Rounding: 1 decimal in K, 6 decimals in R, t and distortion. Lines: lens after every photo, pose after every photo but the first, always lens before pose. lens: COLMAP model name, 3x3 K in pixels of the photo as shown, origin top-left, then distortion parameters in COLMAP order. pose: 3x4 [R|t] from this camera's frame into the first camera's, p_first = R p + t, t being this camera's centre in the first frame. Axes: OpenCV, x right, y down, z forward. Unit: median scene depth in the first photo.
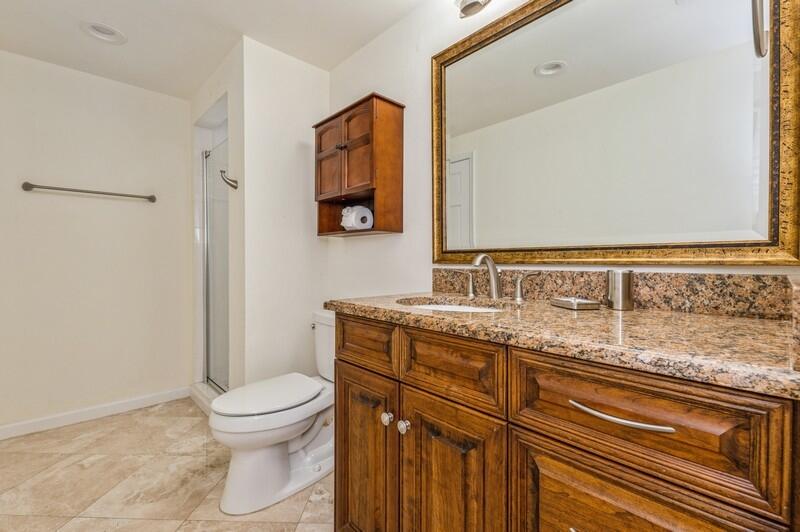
lens RADIAL K [[349.2, 0, 400.0], [0, 349.2, 266.0], [0, 0, 1]] dist [-0.001098, -0.000041]
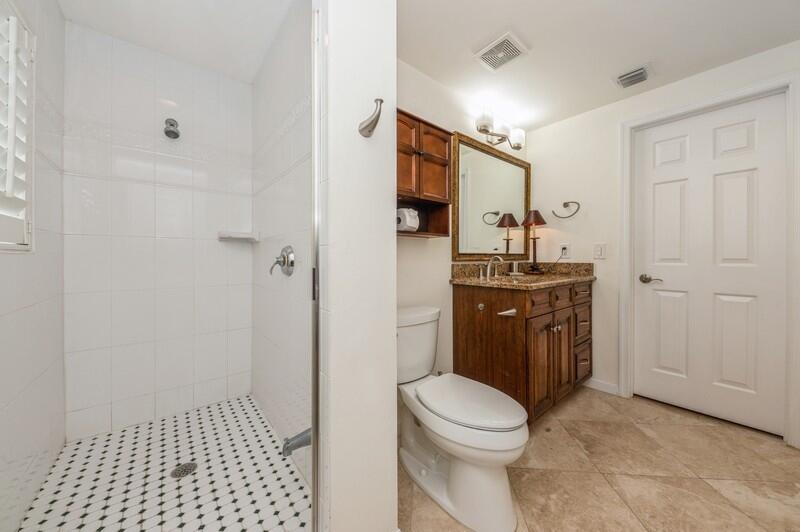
lens RADIAL K [[277.5, 0, 400.8], [0, 277.5, 259.9], [0, 0, 1]] dist [0.006236, -0.005720]
pose [[0.068159, -0.005466, 0.997659, -1.215655], [0.009755, 0.999941, 0.004812, -0.021290], [-0.997627, 0.009404, 0.068209, 1.195815]]
